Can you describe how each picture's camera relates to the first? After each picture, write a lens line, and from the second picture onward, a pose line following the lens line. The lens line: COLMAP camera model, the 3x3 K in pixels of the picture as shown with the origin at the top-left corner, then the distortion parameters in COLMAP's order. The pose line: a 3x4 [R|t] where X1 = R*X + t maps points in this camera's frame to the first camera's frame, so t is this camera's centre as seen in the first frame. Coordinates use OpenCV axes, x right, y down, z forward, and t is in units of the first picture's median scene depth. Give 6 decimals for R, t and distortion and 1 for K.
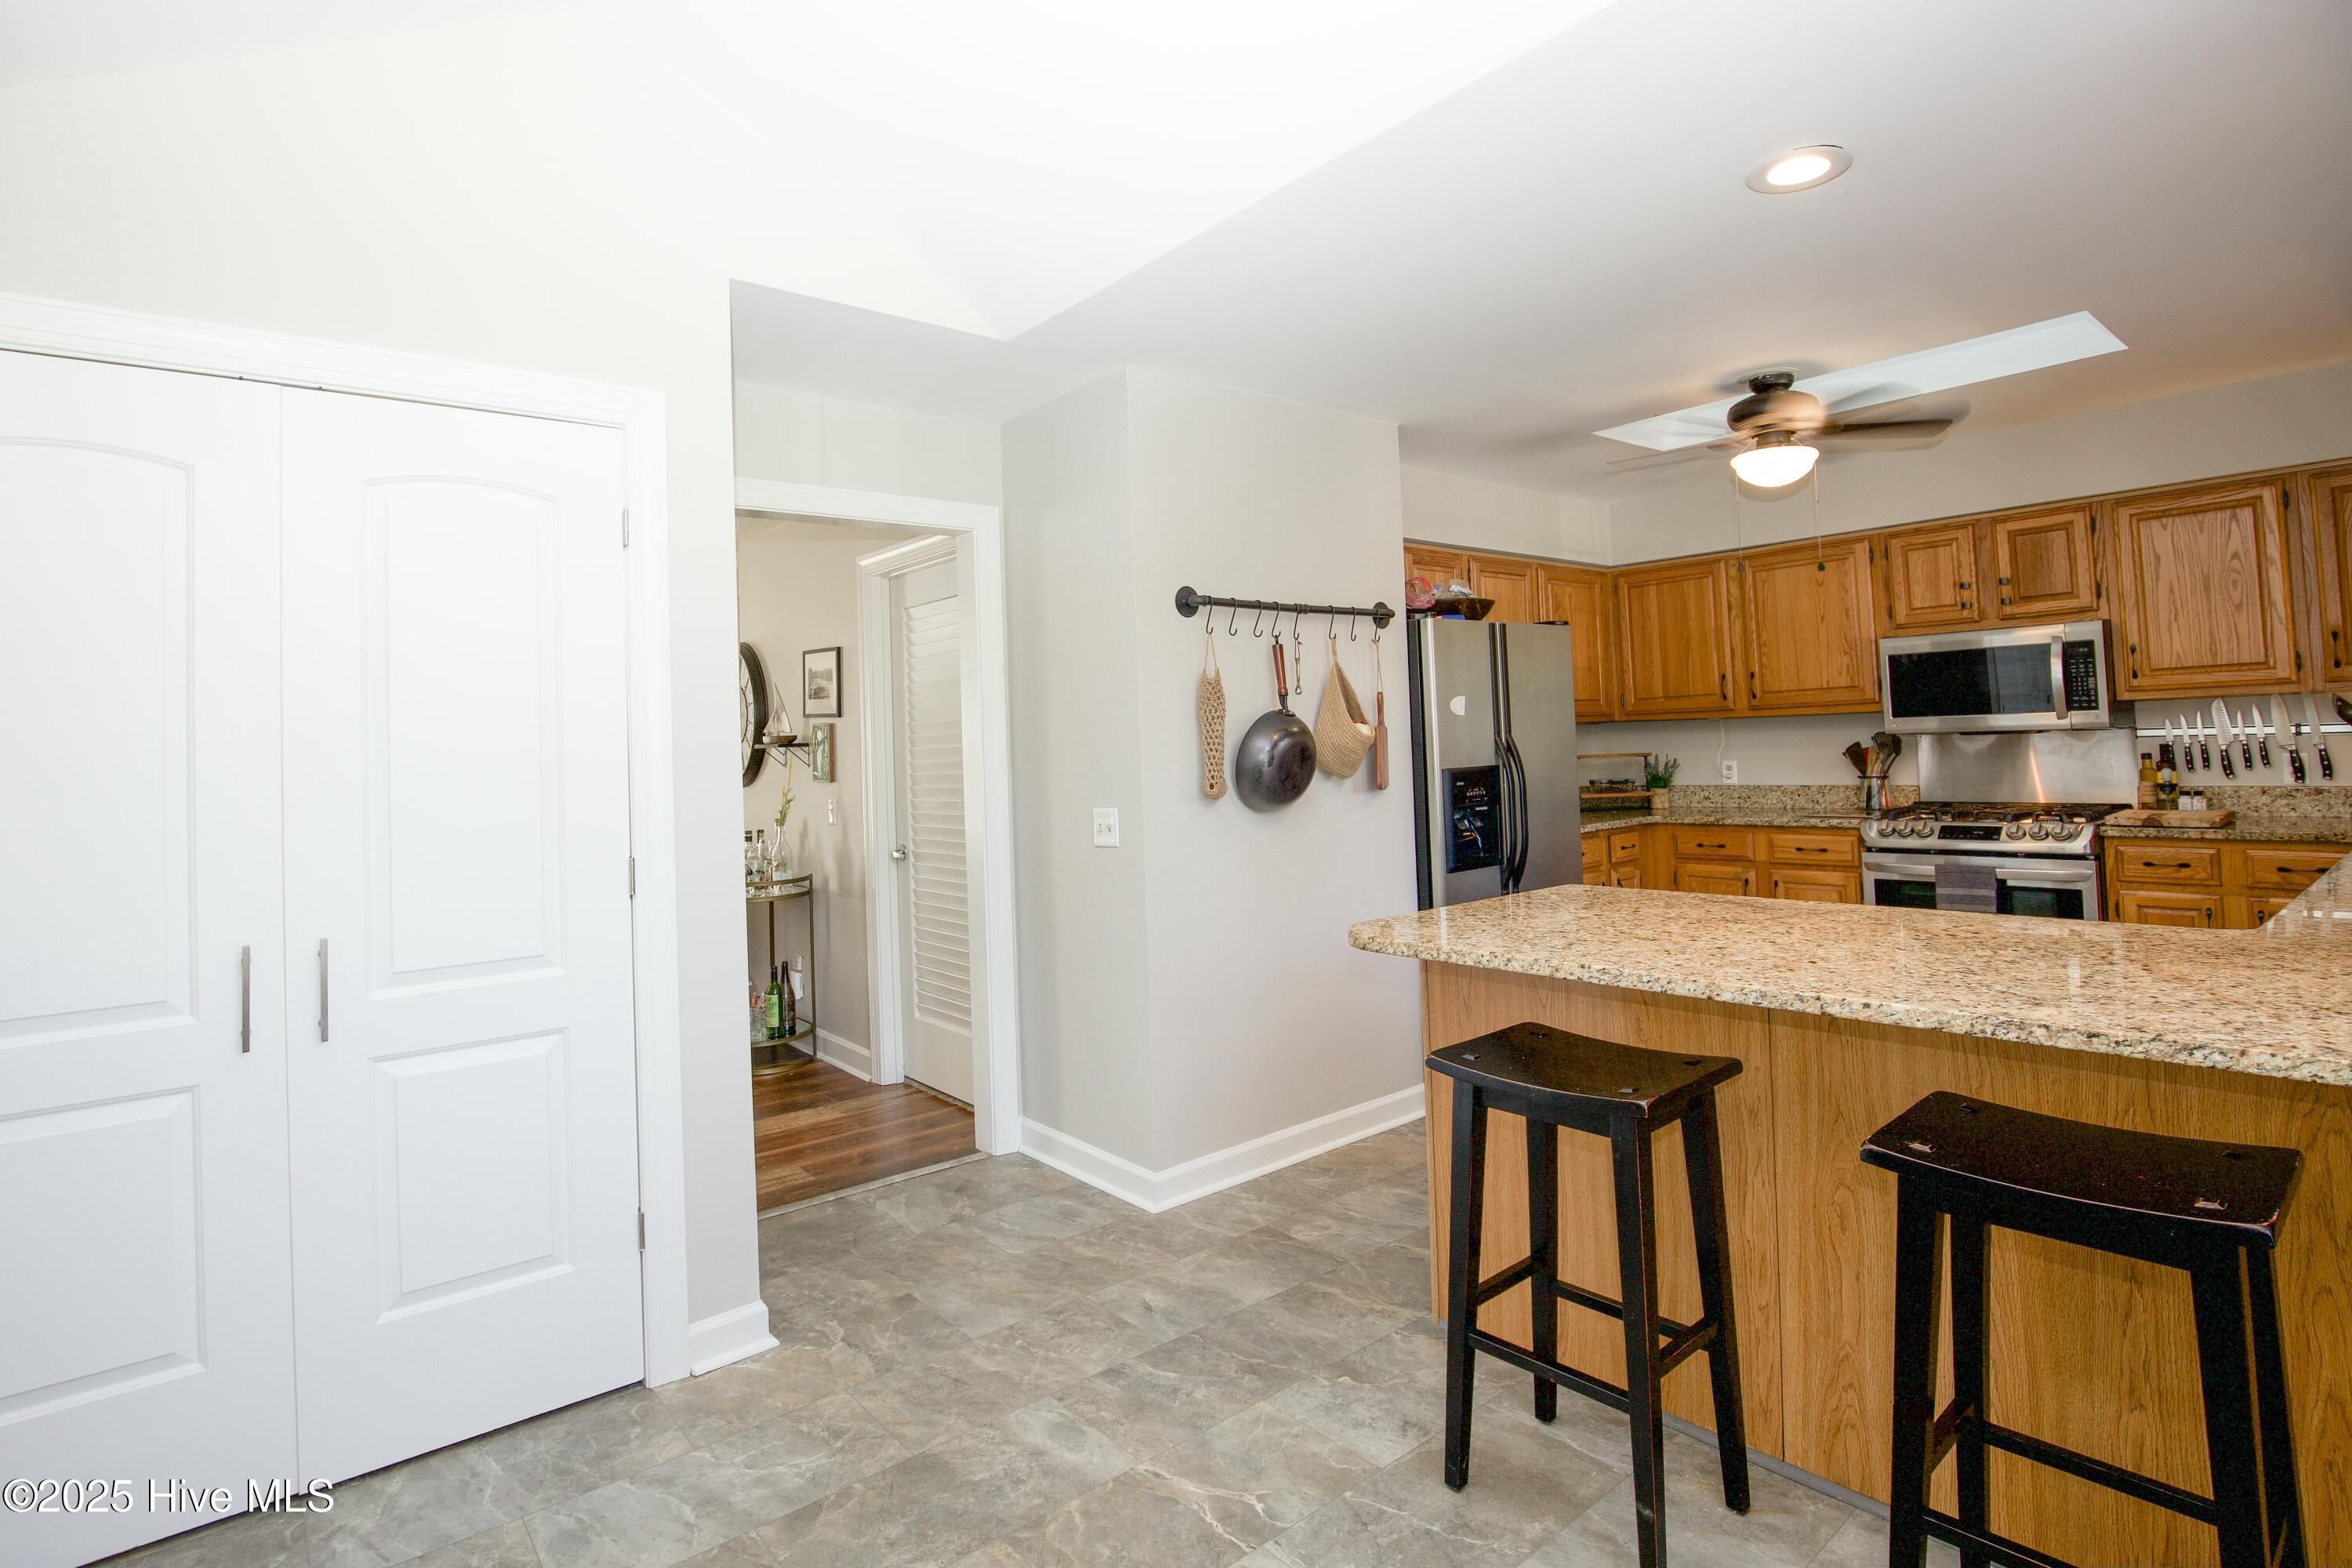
lens RADIAL K [[1153.2, 0, 1175.9], [0, 1153.2, 769.5], [0, 0, 1]] dist [-0.032642, -0.000030]
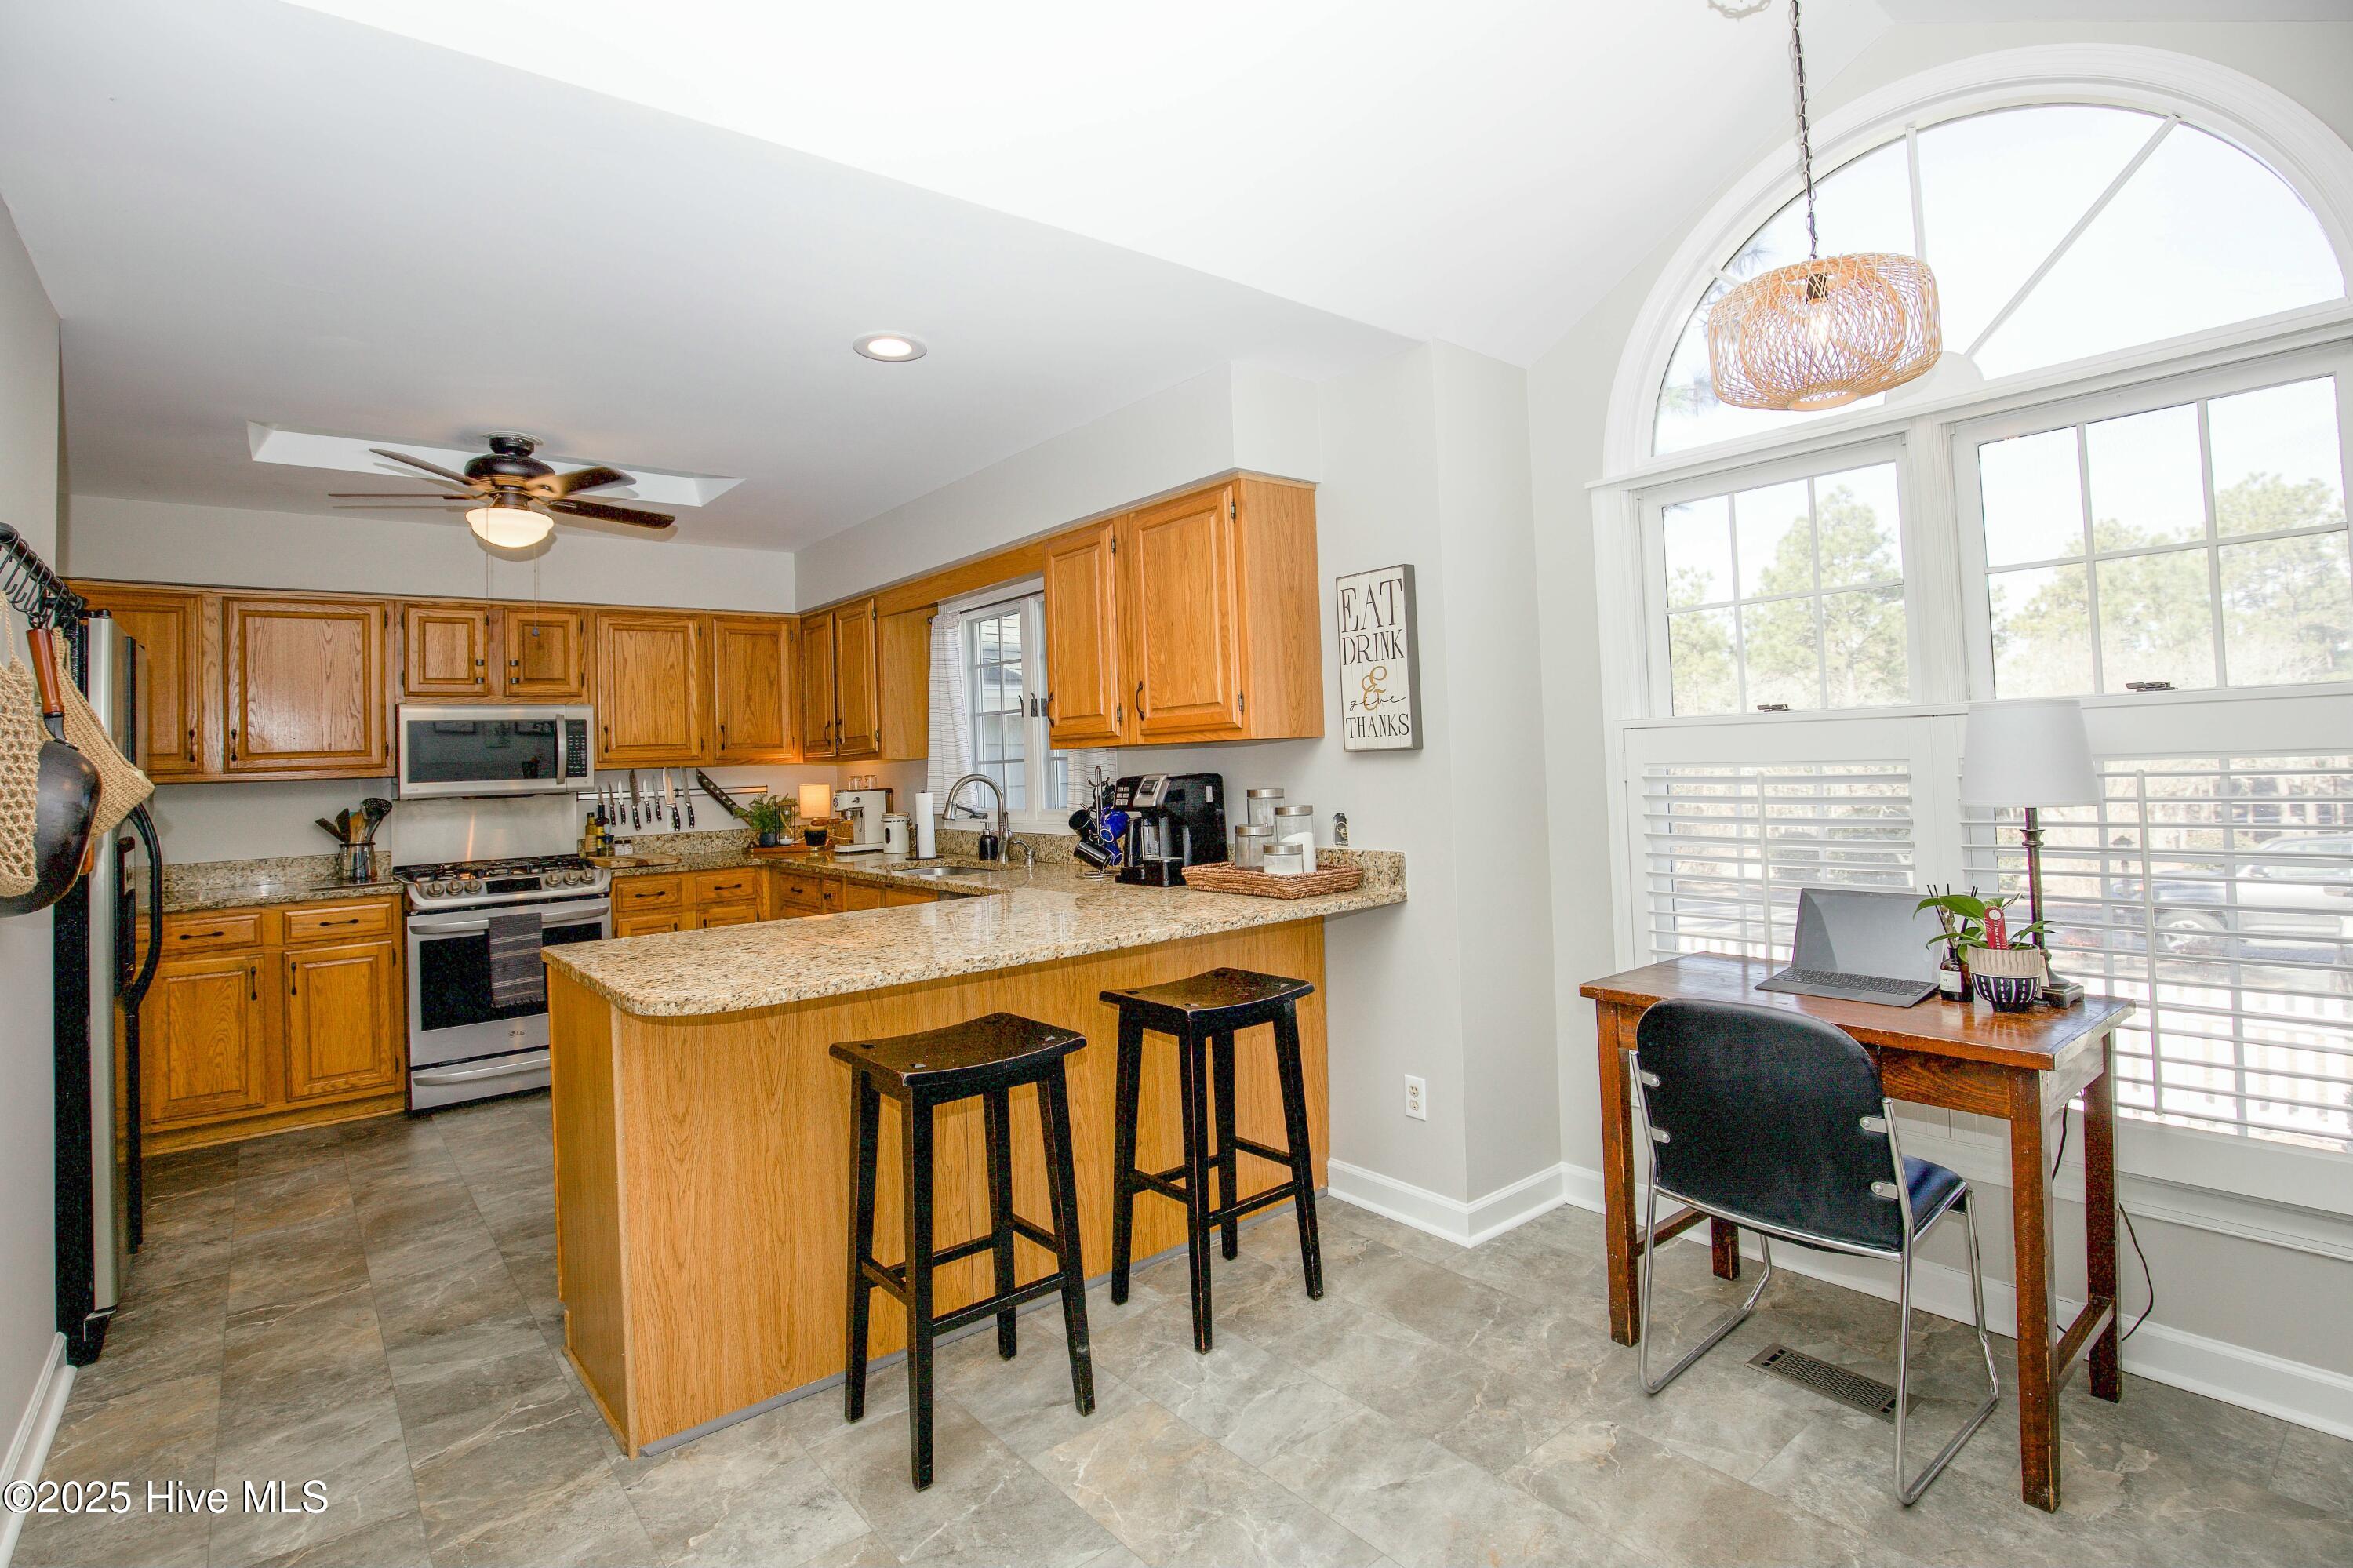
lens RADIAL K [[1131.9, 0, 1124.6], [0, 1131.9, 774.7], [0, 0, 1]] dist [-0.031403, 0.001947]
pose [[0.036391, 0.024327, 0.999041, -0.389954], [0.052284, 0.998288, -0.026214, 0.007894], [-0.997969, 0.053188, 0.035057, 0.368898]]
